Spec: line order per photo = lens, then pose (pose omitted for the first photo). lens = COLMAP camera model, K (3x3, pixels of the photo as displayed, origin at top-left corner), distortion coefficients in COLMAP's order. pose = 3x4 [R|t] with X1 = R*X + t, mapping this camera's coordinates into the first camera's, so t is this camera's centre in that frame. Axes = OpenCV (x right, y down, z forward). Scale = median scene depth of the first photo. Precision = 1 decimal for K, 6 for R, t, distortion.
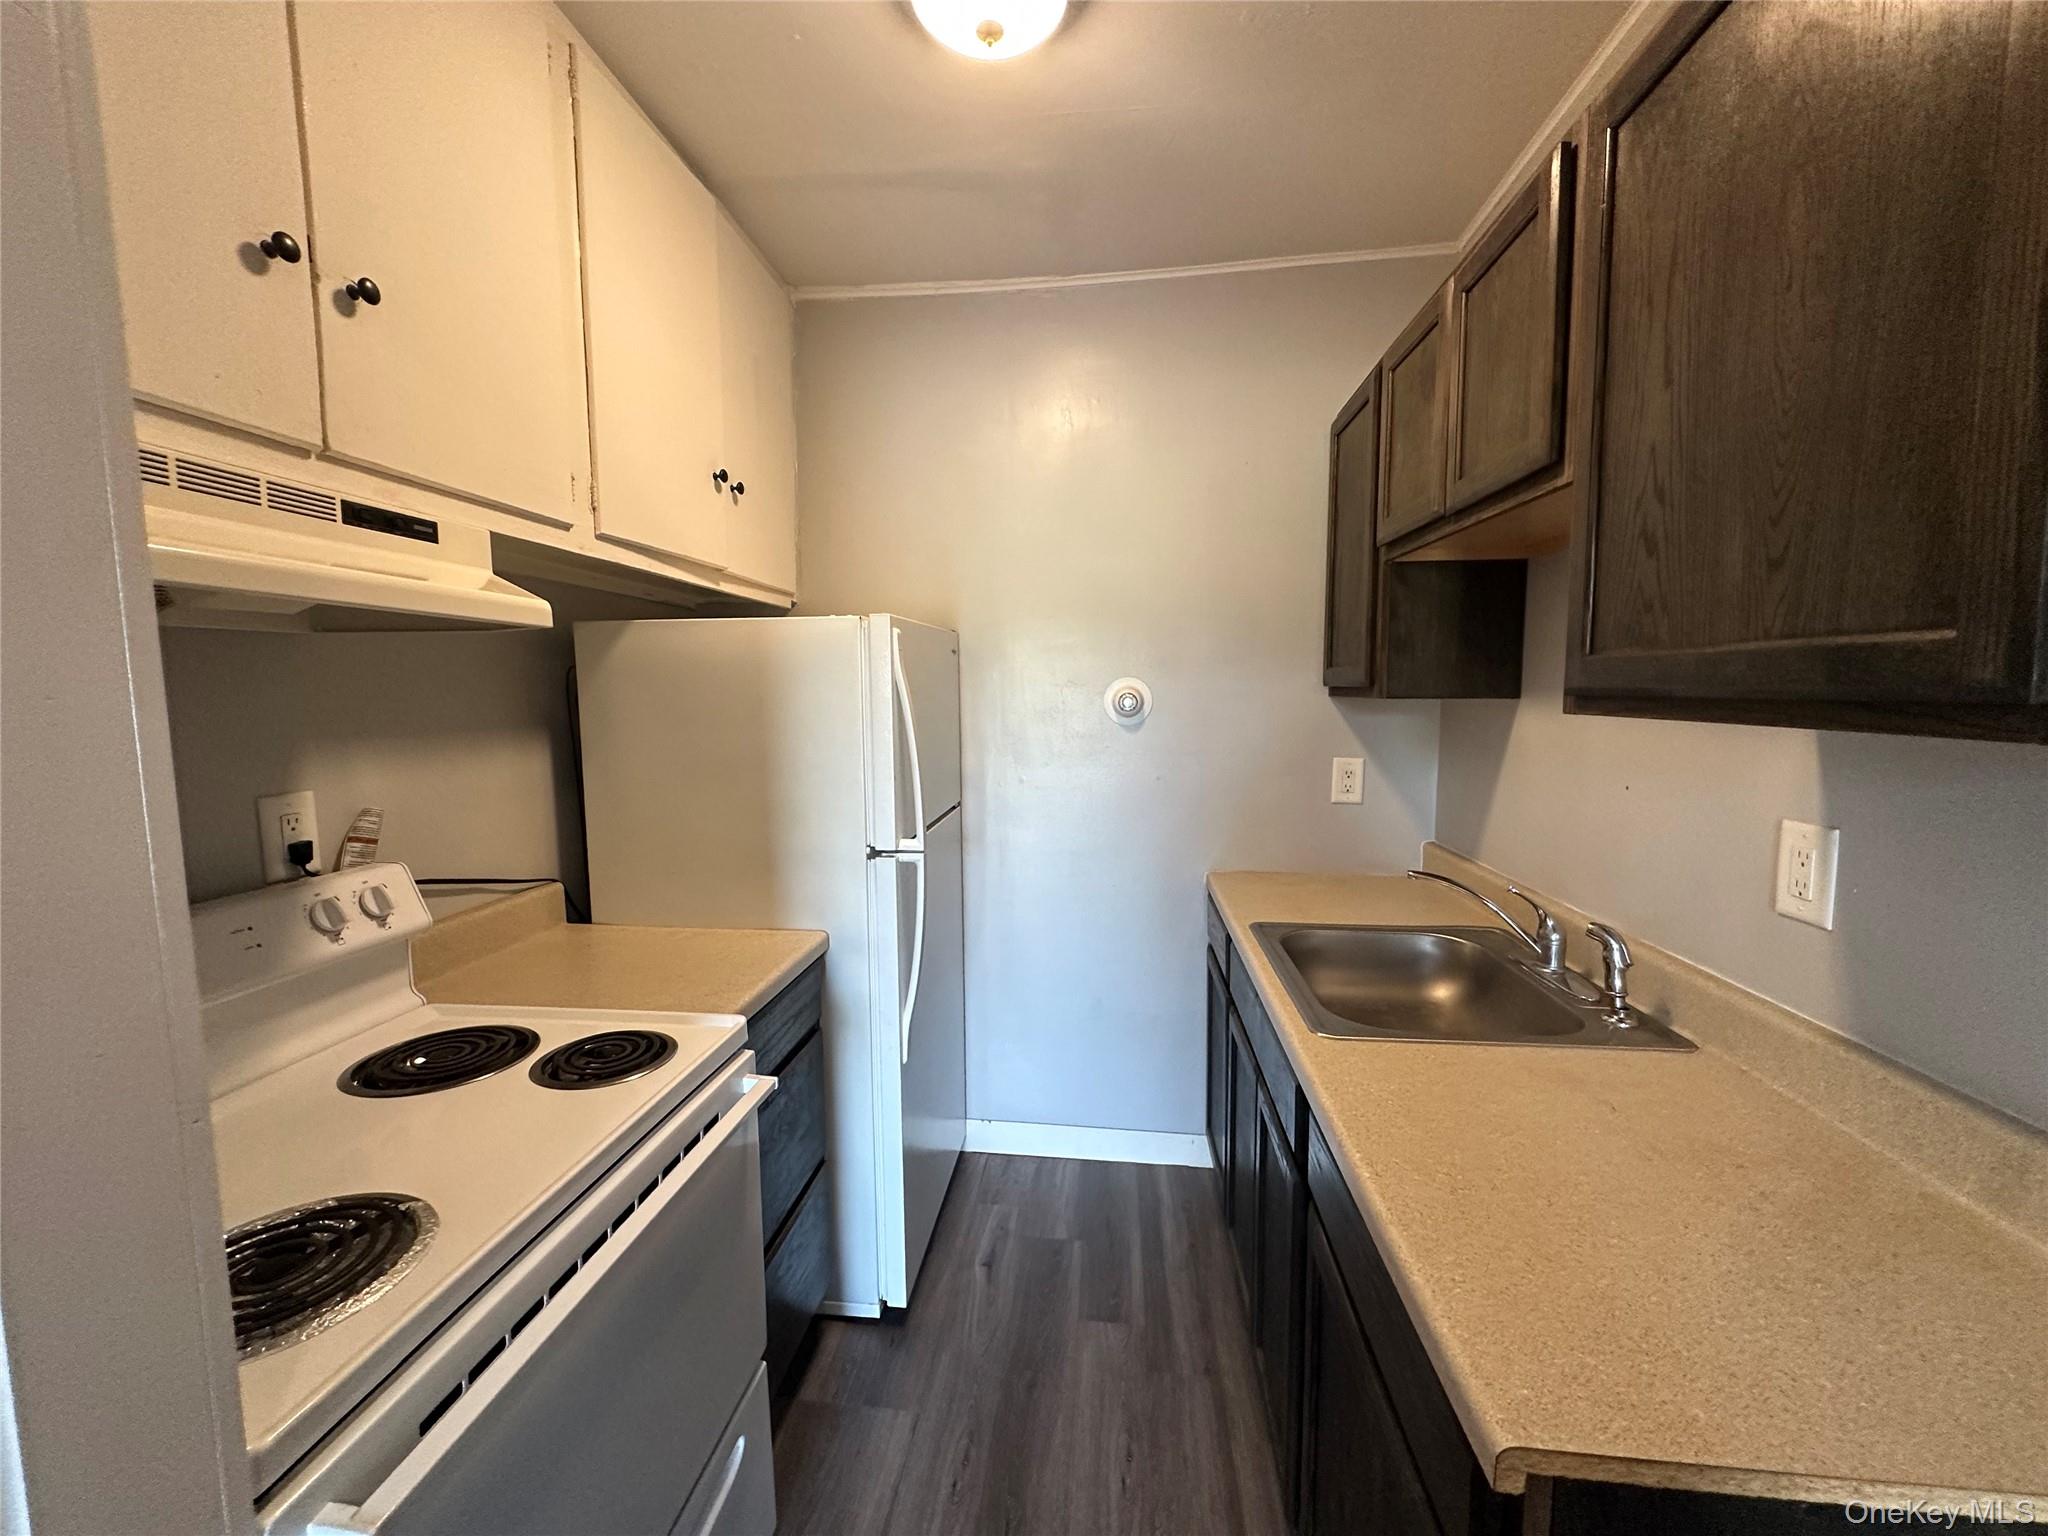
lens RADIAL K [[815.3, 0, 1021.1], [0, 815.3, 767.4], [0, 0, 1]] dist [-0.004894, 0.001367]
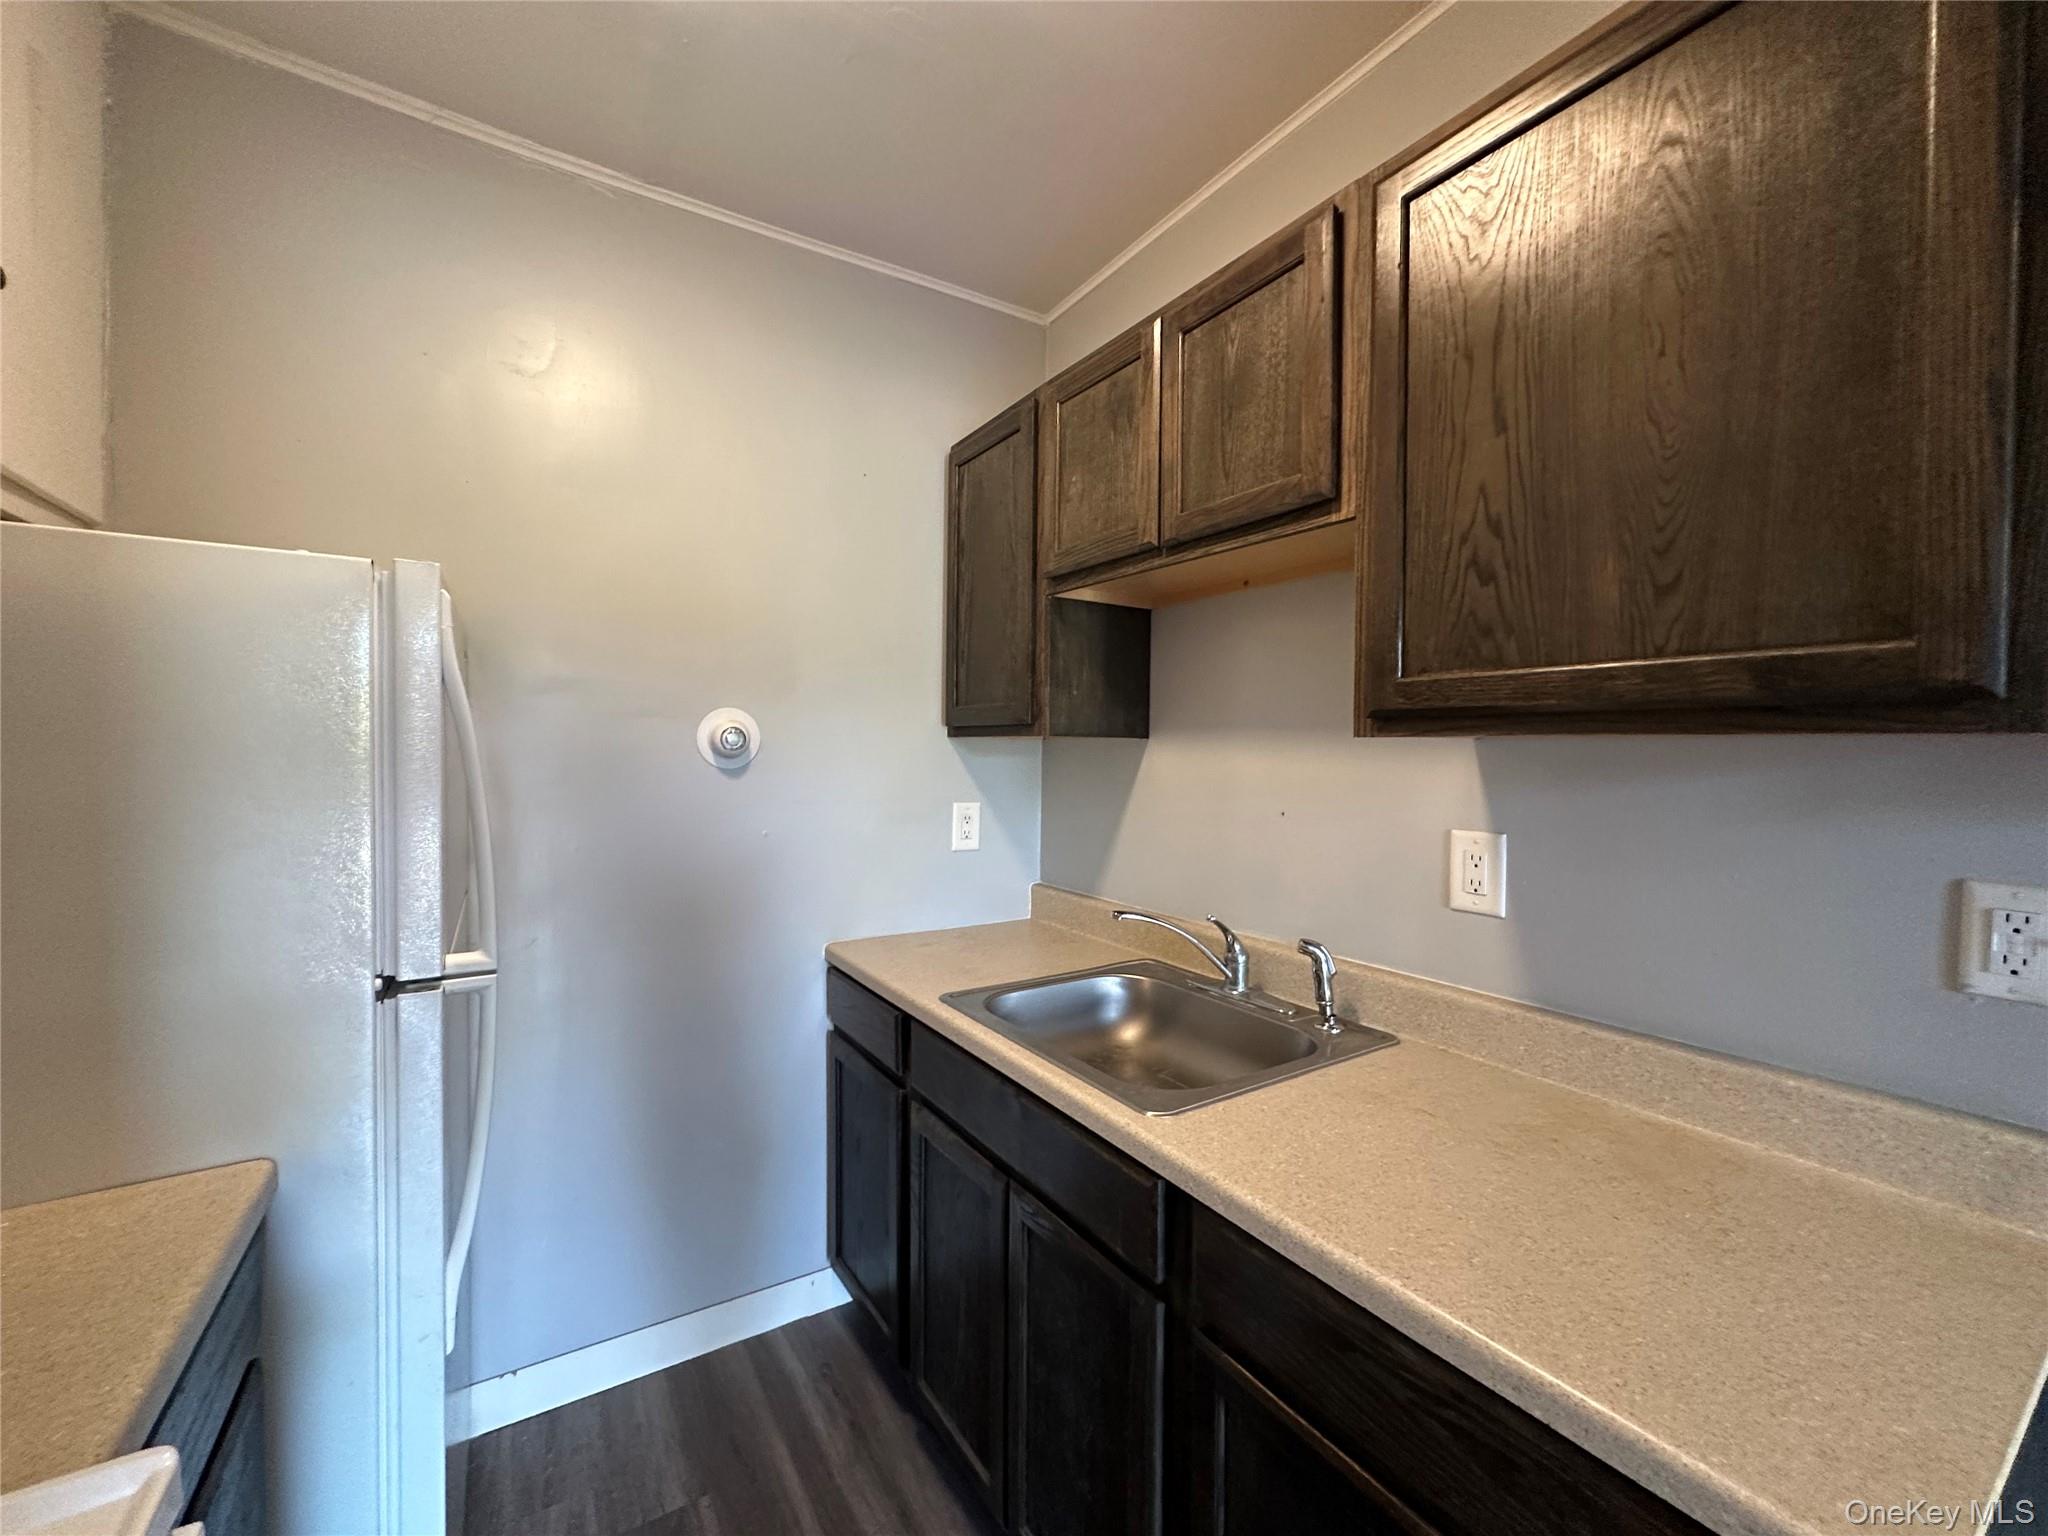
lens RADIAL K [[815.3, 0, 1022.6], [0, 815.3, 766.9], [0, 0, 1]] dist [-0.004894, 0.001367]
pose [[0.775411, 0.001876, 0.631454, -0.229417], [0.045964, 0.997175, -0.059406, 0.010095], [-0.629781, 0.075089, 0.773135, 0.340887]]
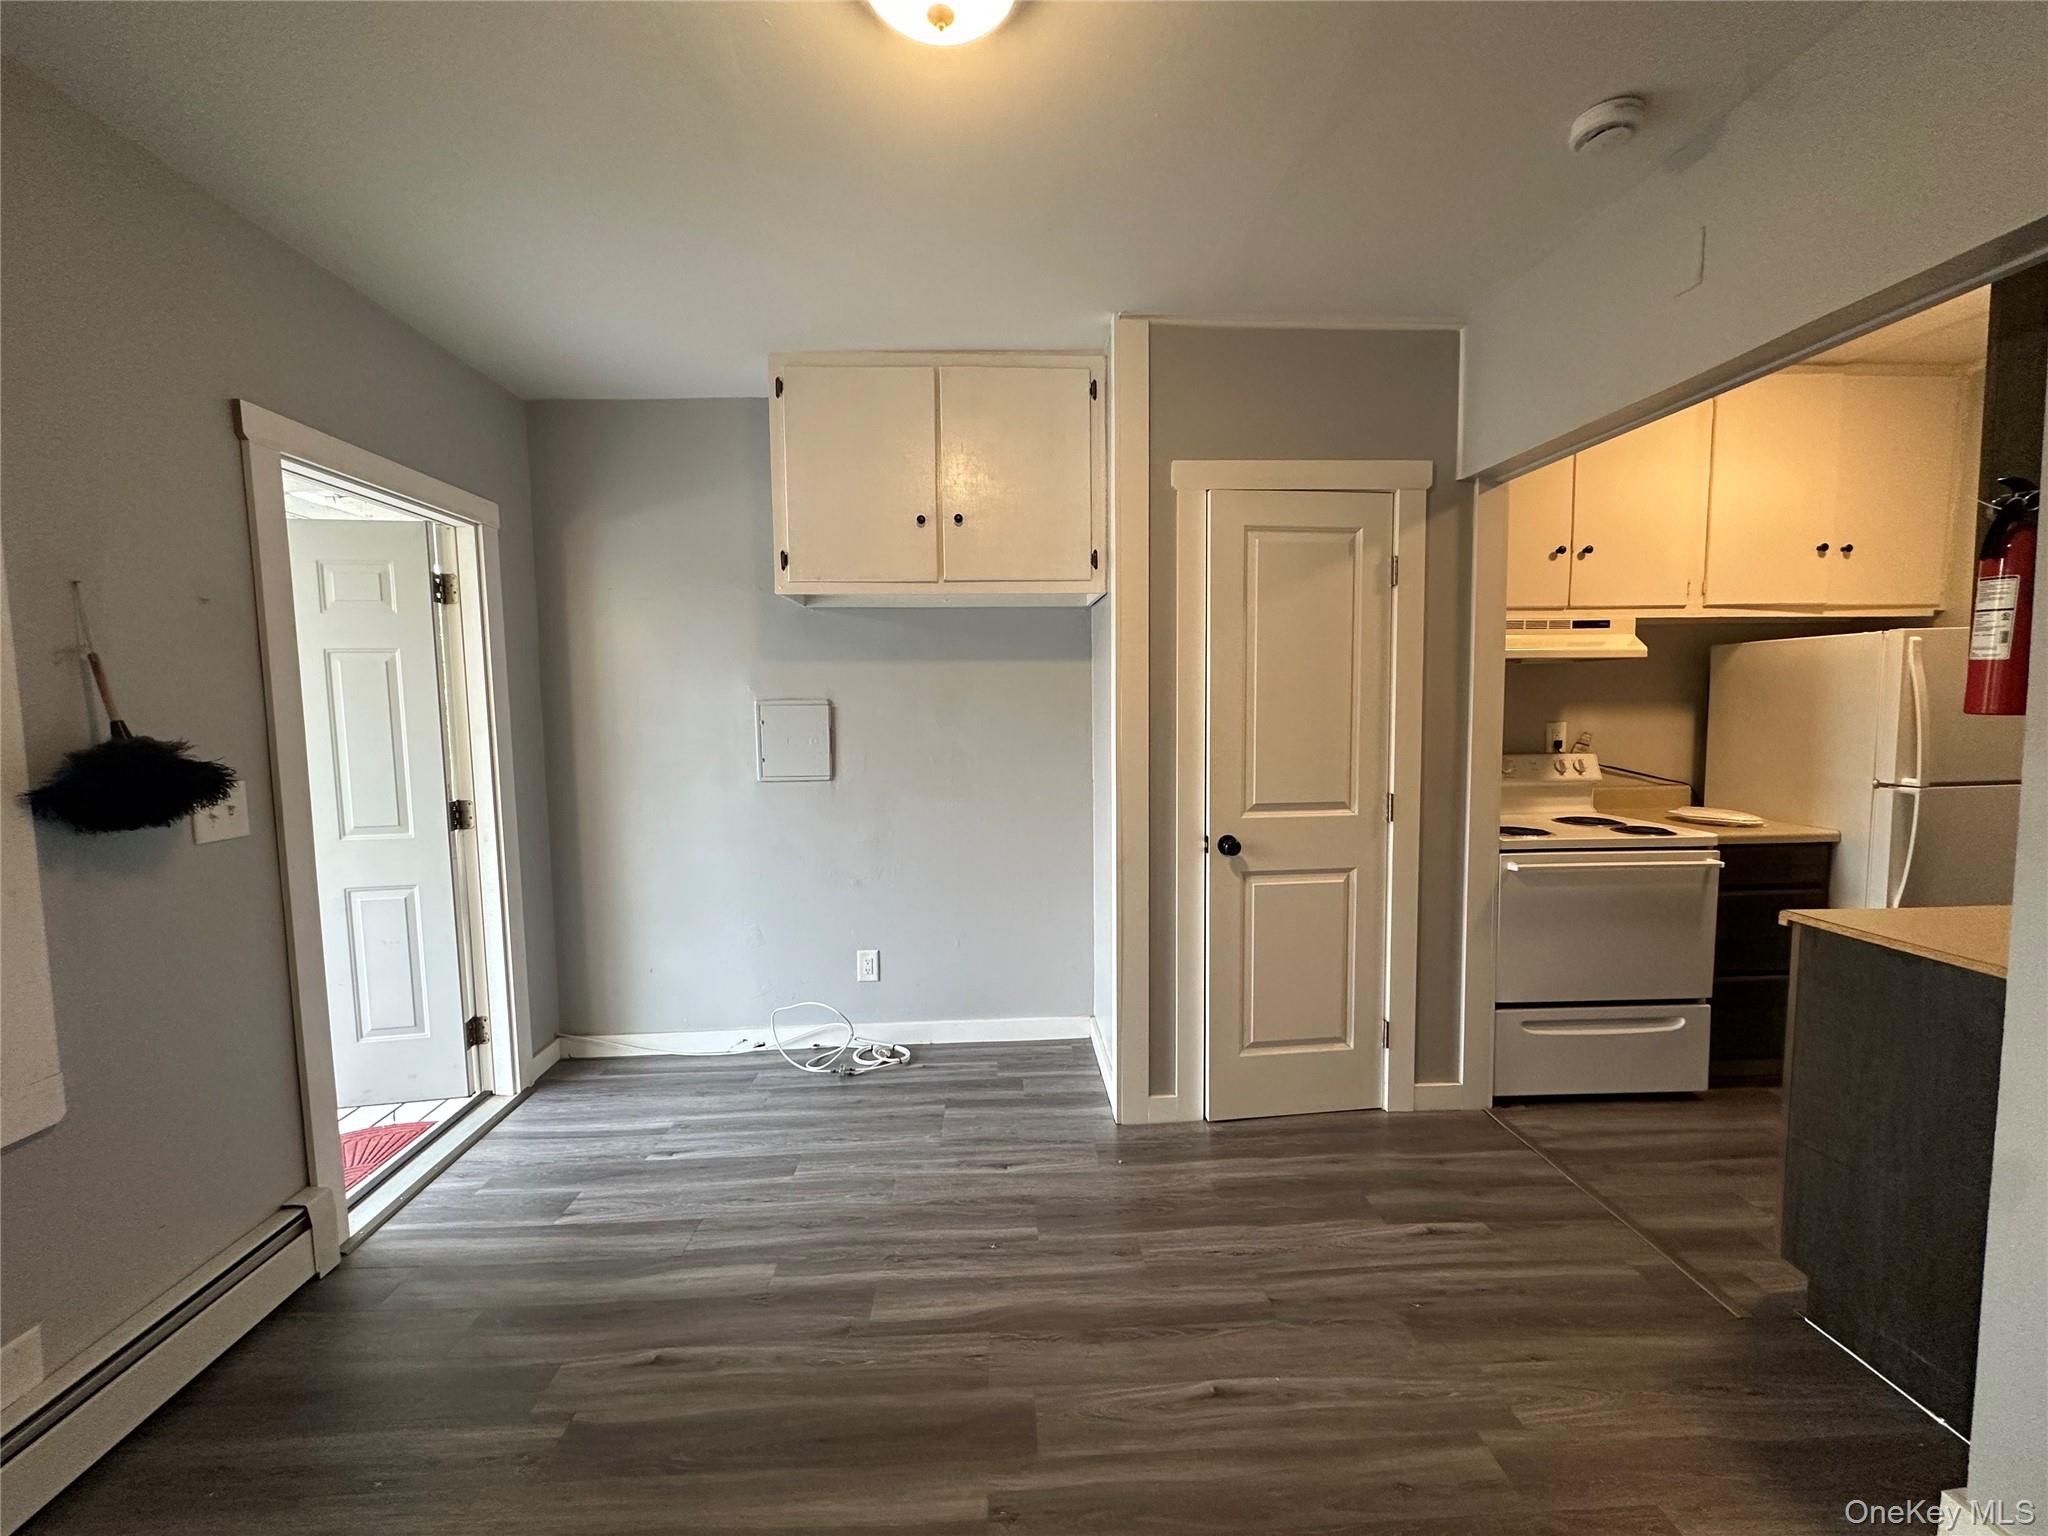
lens RADIAL K [[815.3, 0, 1022.2], [0, 815.3, 766.8], [0, 0, 1]] dist [-0.004894, 0.001367]
pose [[0.149446, 0.082990, -0.985281, 1.265871], [-0.080278, 0.994200, 0.071564, 0.107142], [0.985506, 0.068401, 0.155242, -0.975558]]
